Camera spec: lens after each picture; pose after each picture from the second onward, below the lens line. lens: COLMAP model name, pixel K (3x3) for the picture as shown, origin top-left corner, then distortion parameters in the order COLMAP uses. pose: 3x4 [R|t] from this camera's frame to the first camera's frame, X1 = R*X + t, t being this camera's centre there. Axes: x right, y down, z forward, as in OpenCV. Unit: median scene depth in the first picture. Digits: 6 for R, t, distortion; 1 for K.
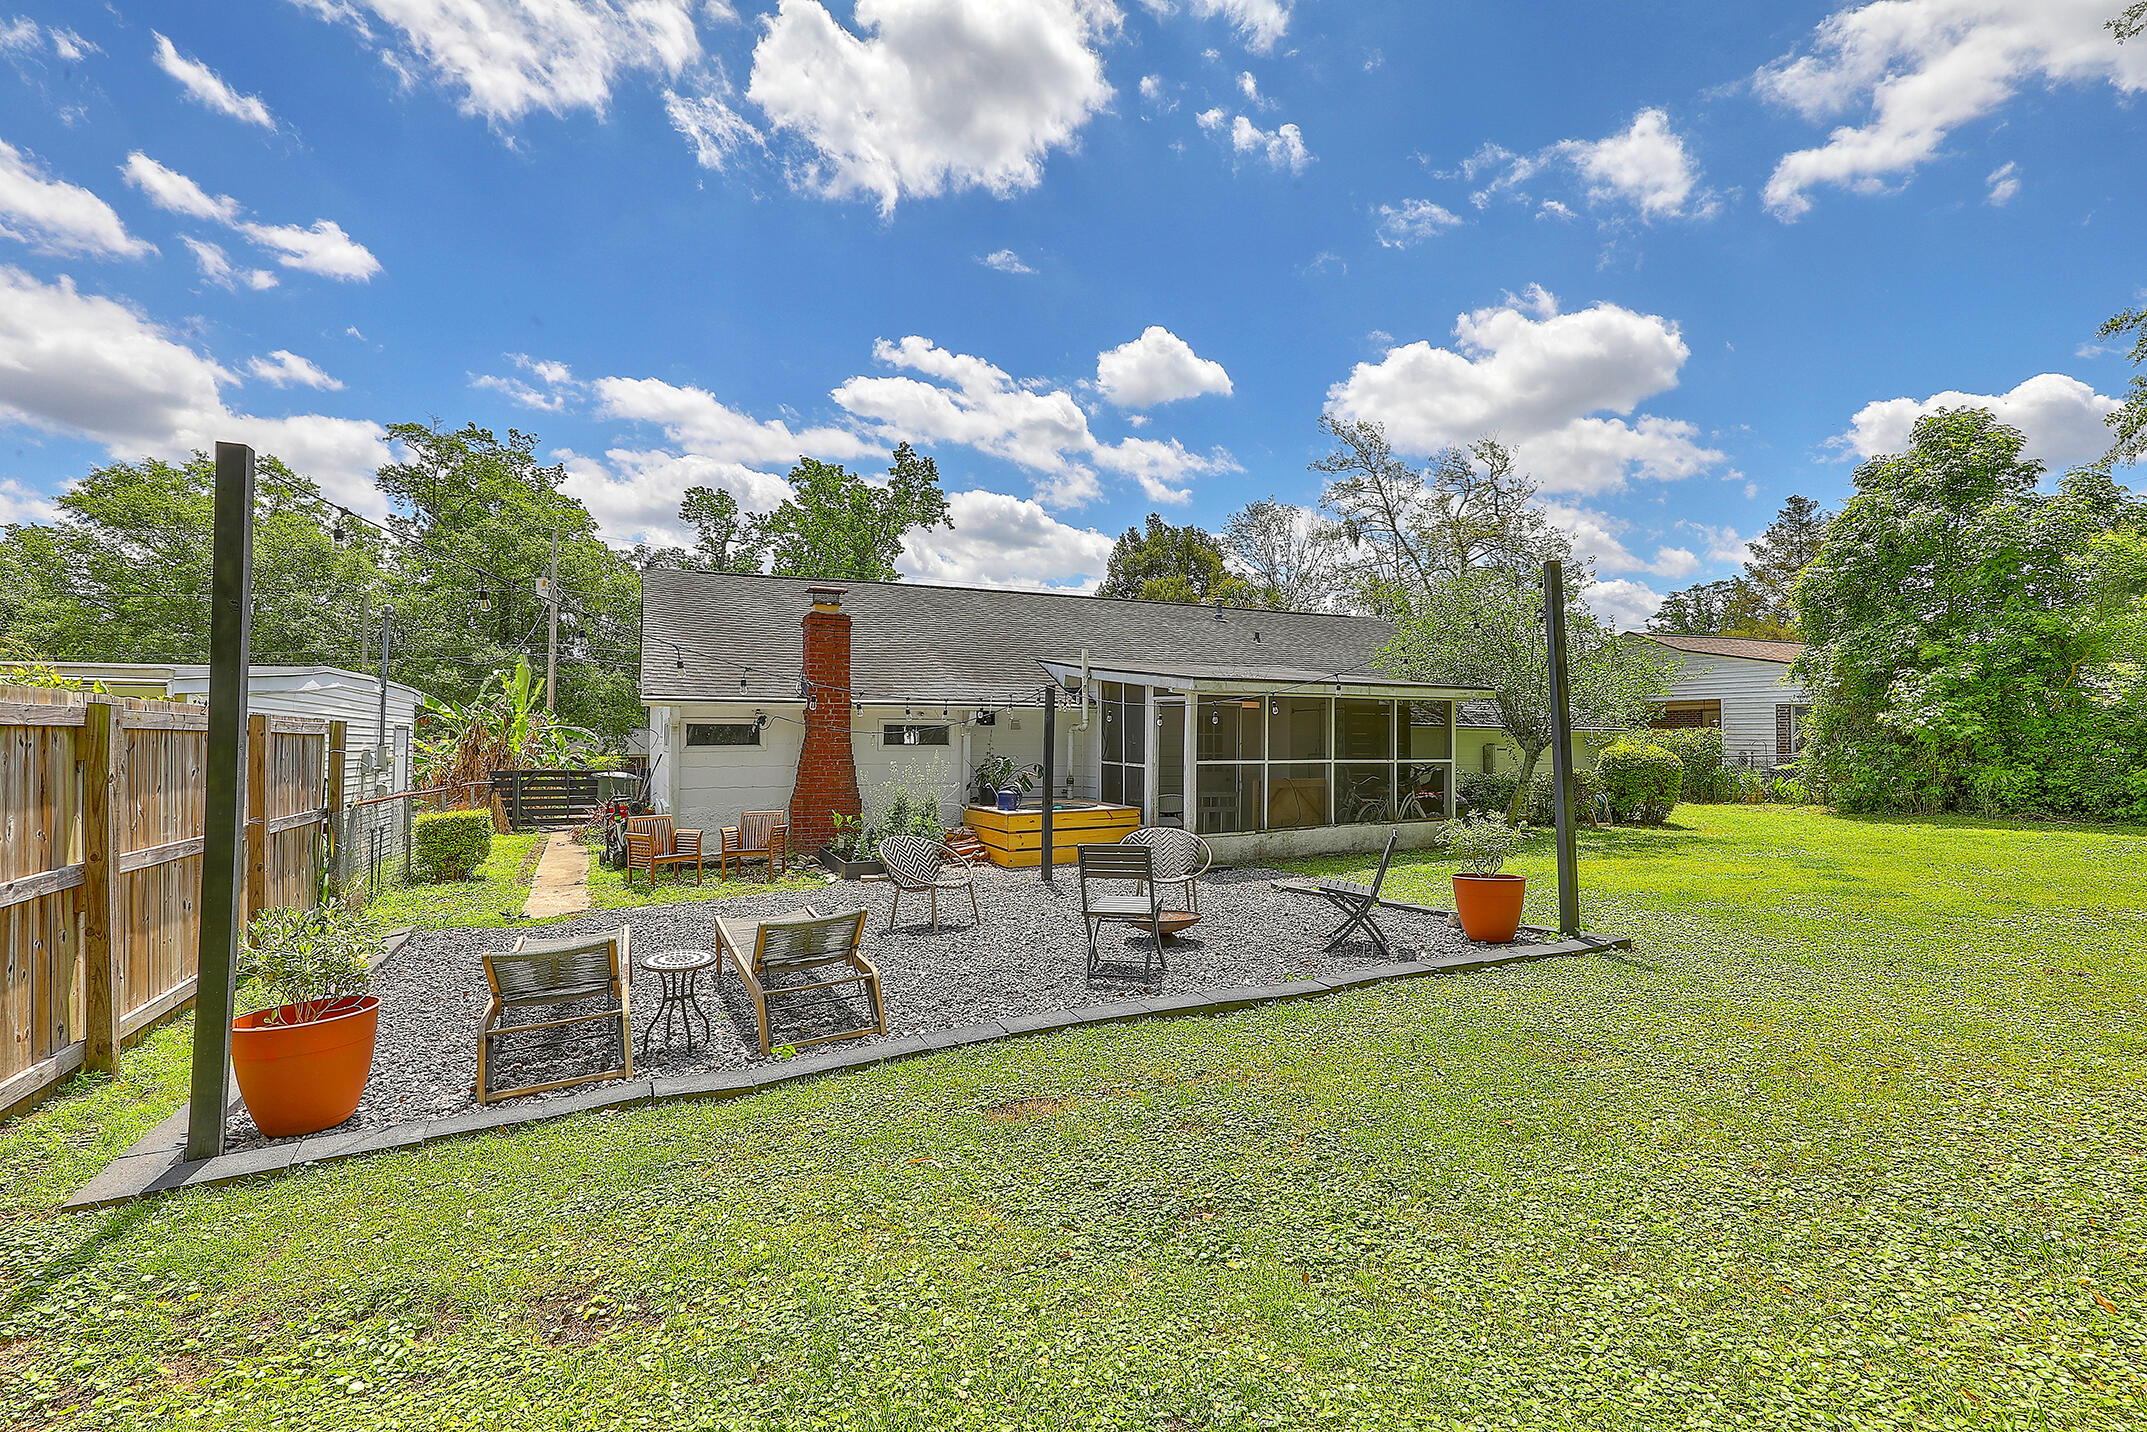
lens RADIAL K [[1014.8, 0, 1073.5], [0, 1014.8, 716.0], [0, 0, 1]] dist [0.065594, -0.037412]
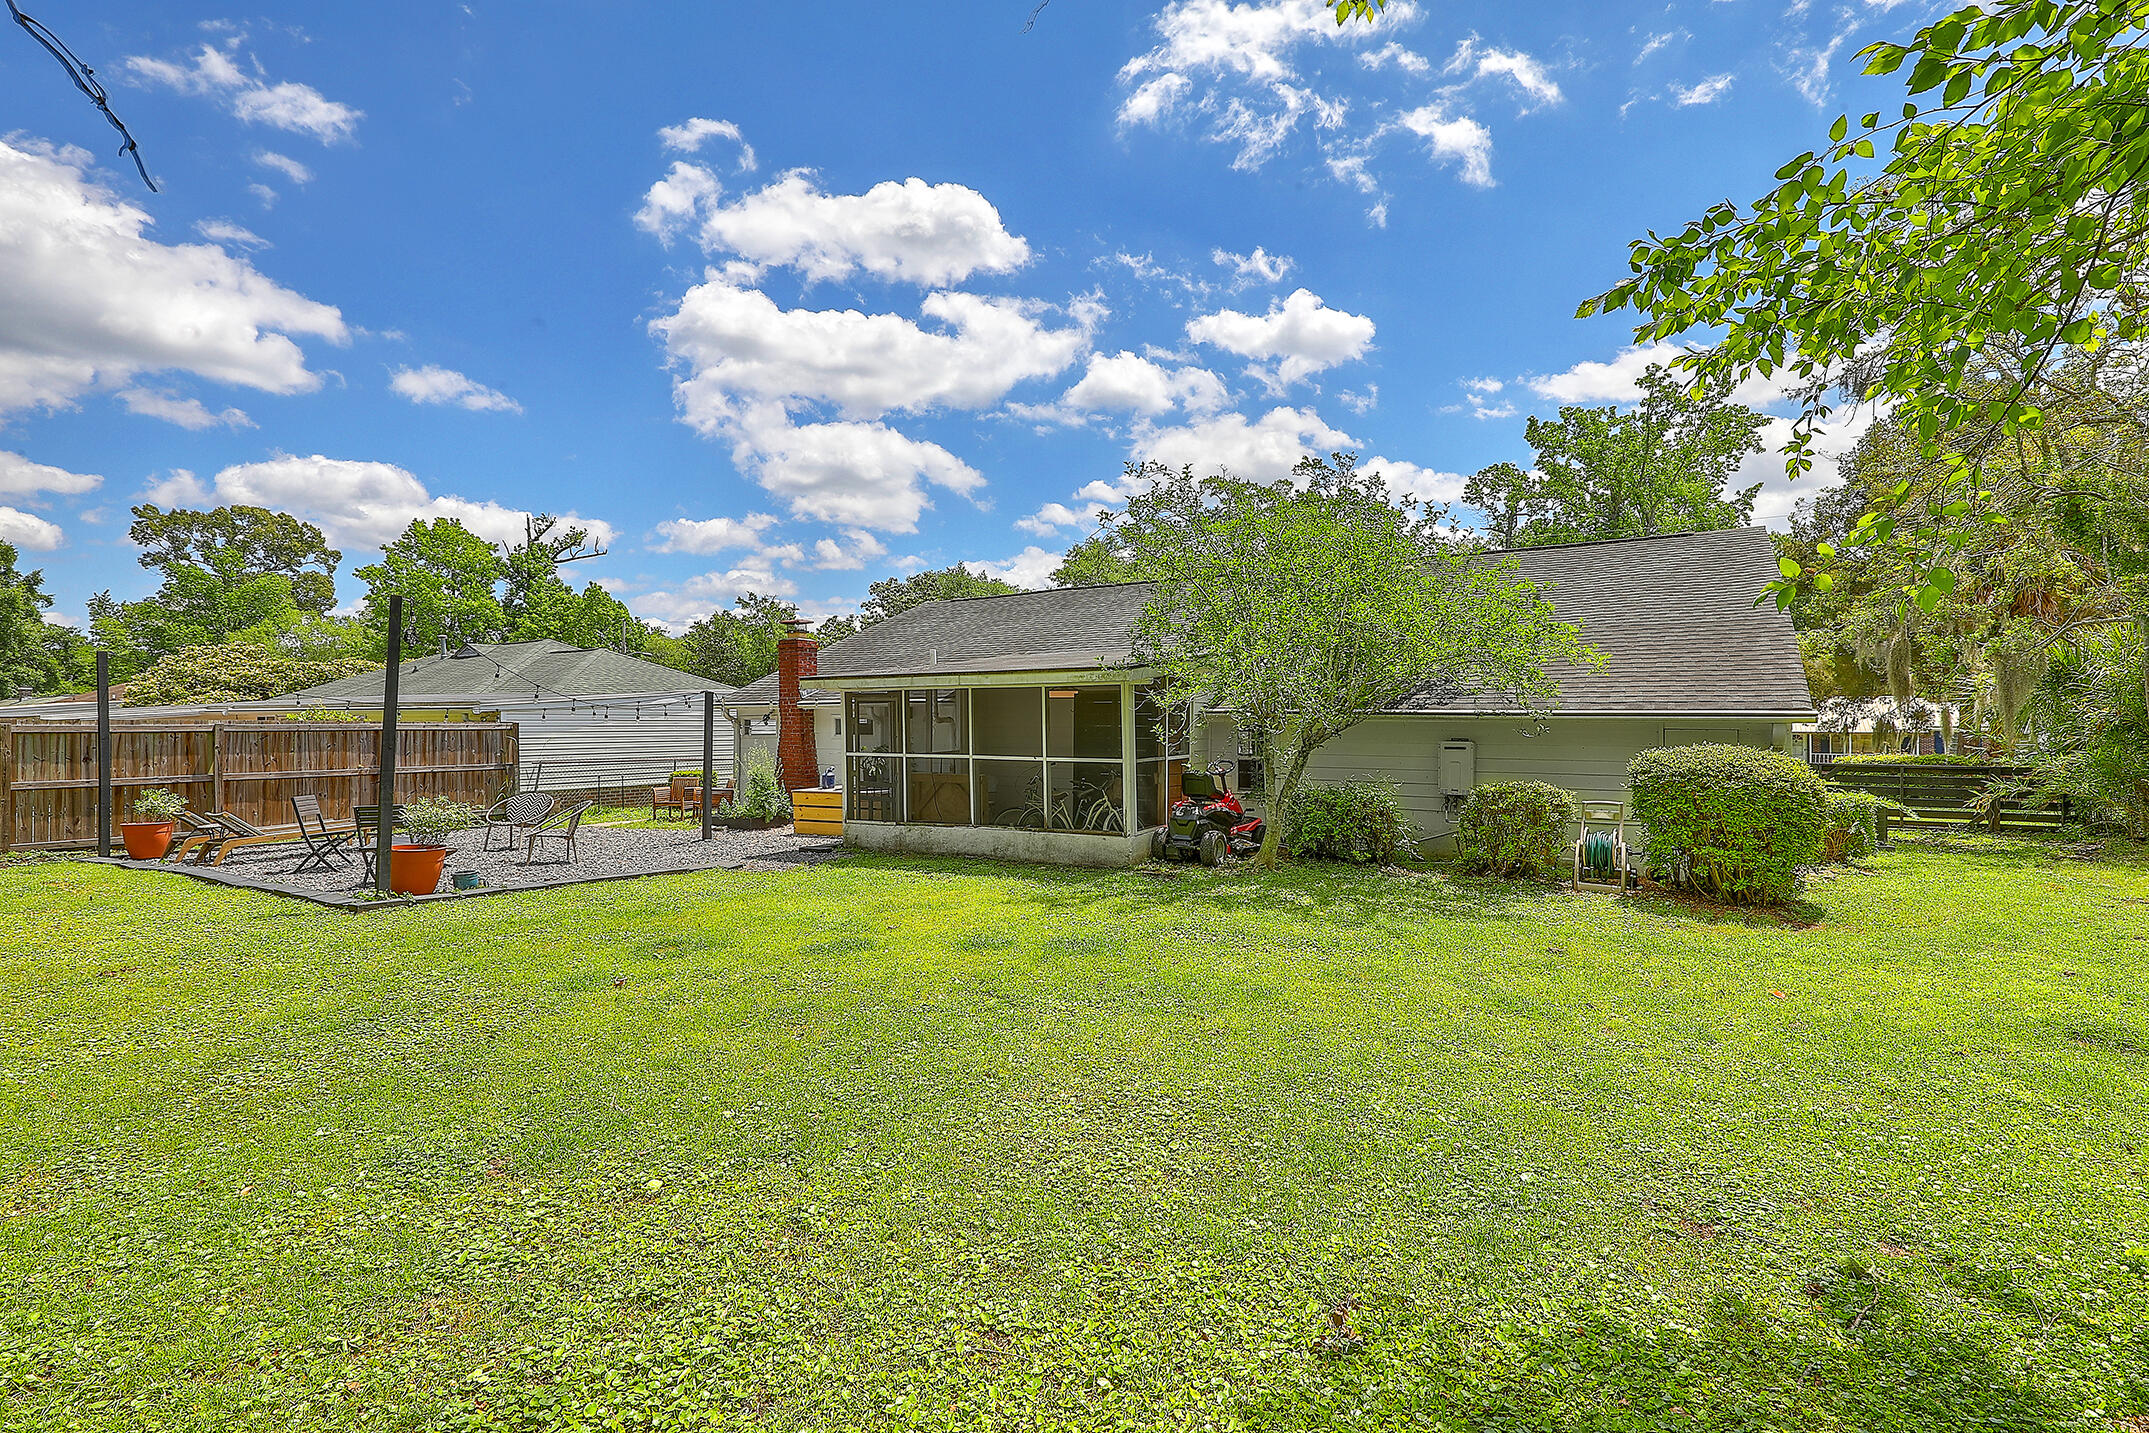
lens RADIAL K [[963.2, 0, 1074.5], [0, 963.2, 716.5], [0, 0, 1]] dist [0.057719, -0.000020]
pose [[0.529958, -0.001858, -0.848022, 0.466857], [0.025382, 0.999584, 0.013672, -0.001174], [0.847644, -0.028770, 0.529785, 0.270860]]
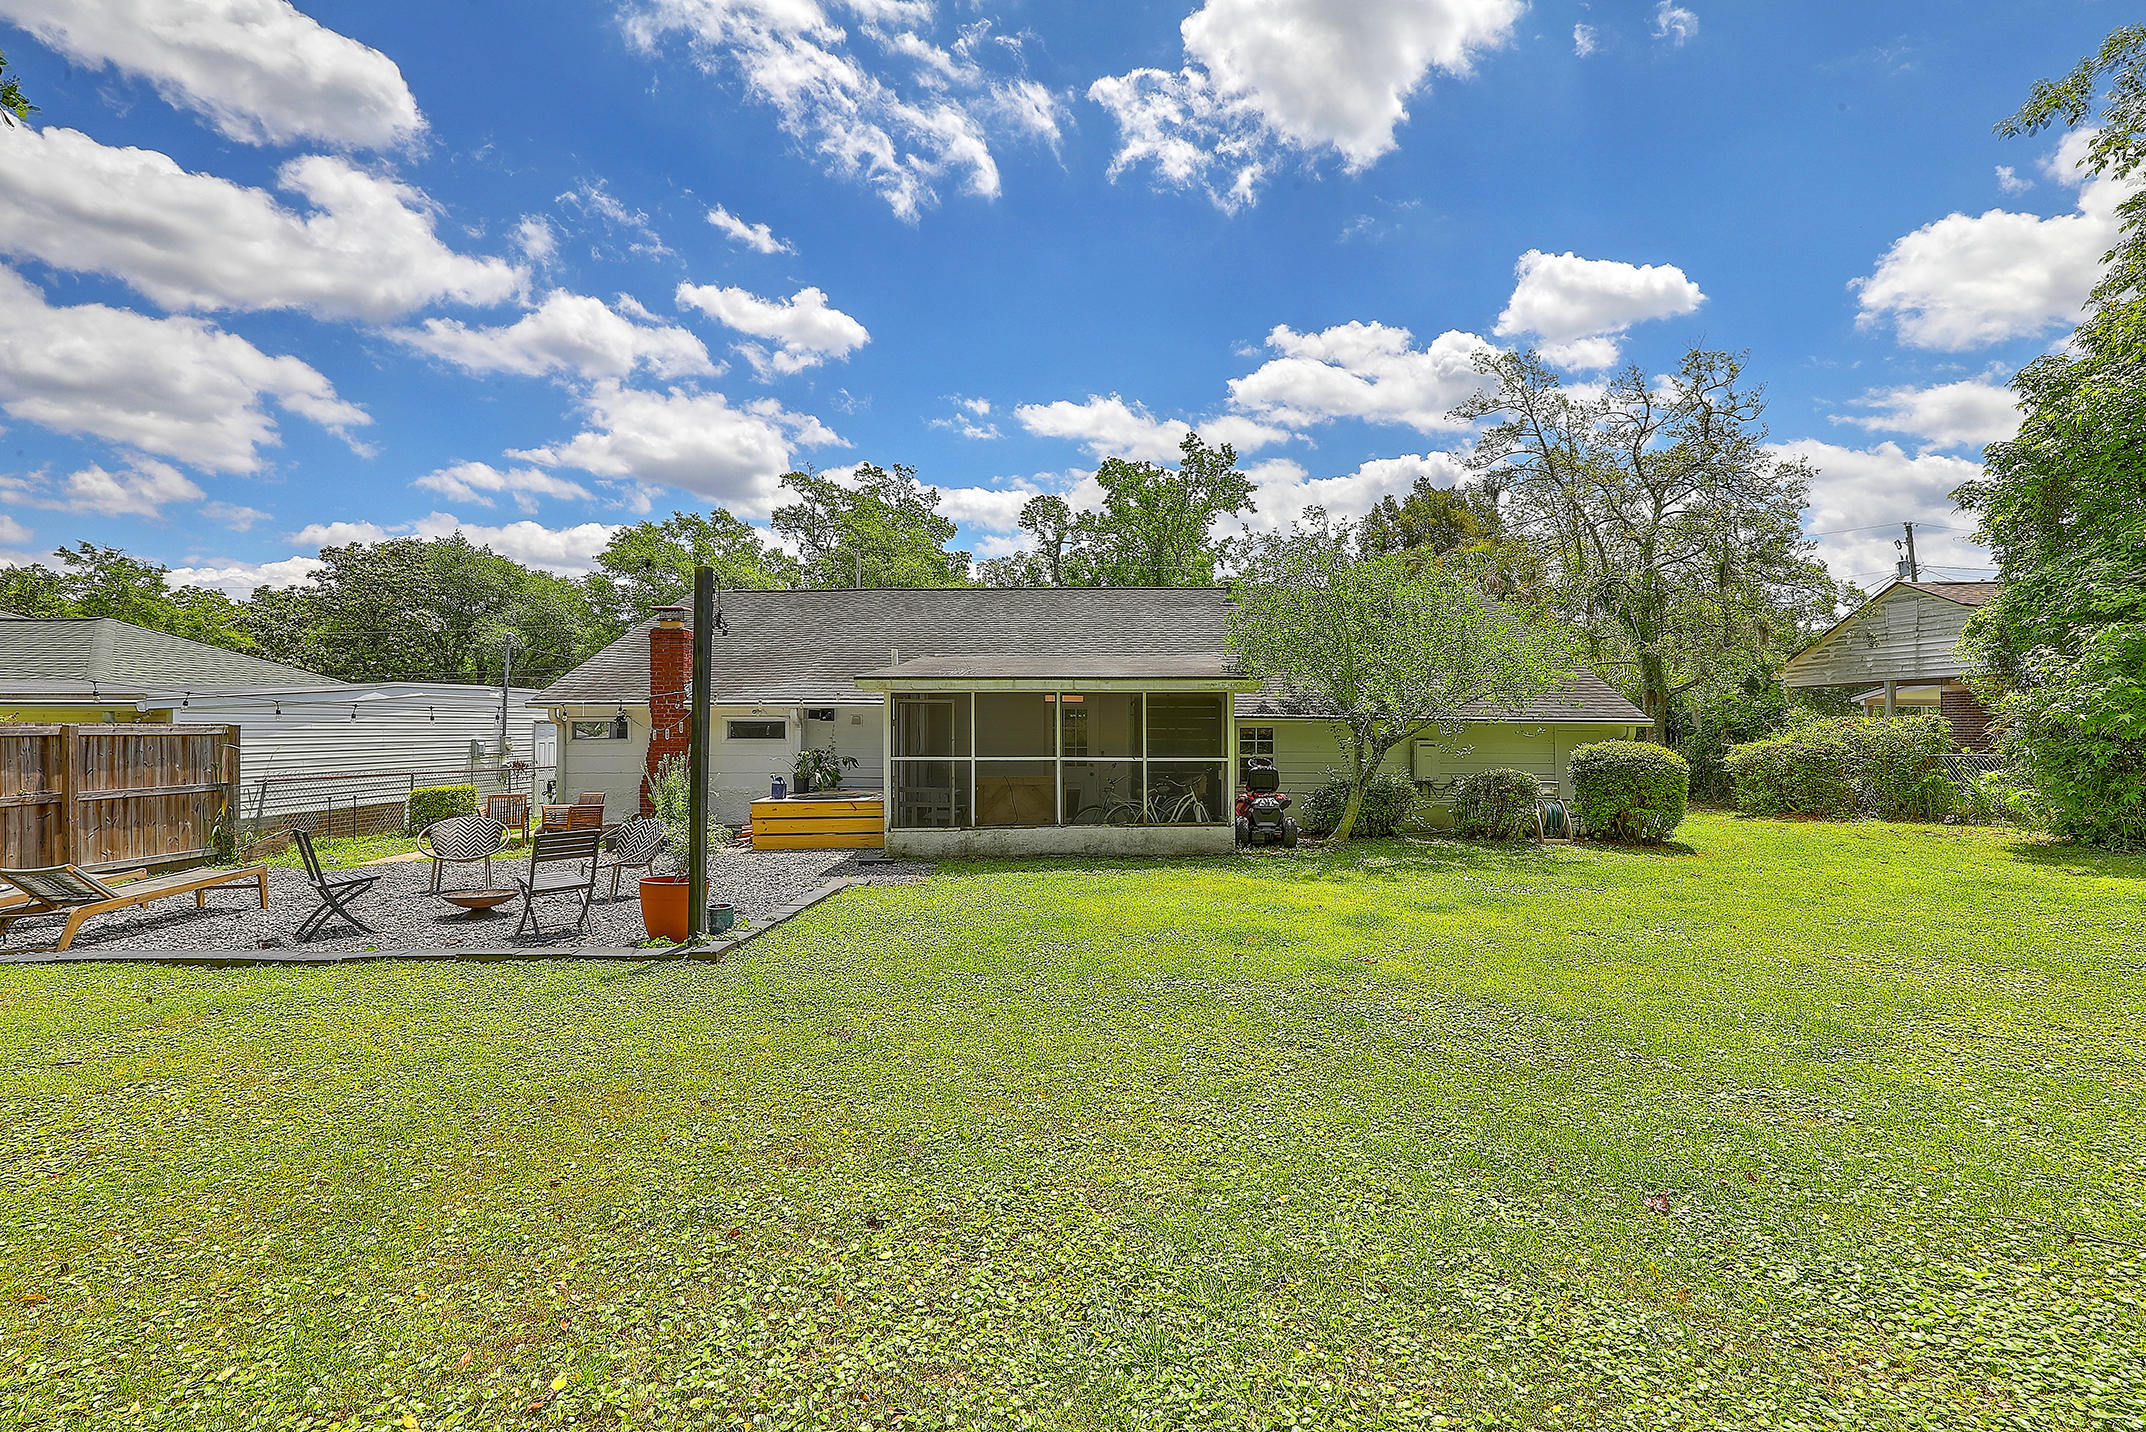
lens RADIAL K [[1014.3, 0, 1073.0], [0, 1014.3, 716.0], [0, 0, 1]] dist [0.065594, -0.037412]
pose [[0.893311, -0.004814, -0.449413, 0.307250], [0.012169, 0.999835, 0.013478, -0.003633], [0.449274, -0.017509, 0.893222, 0.068830]]
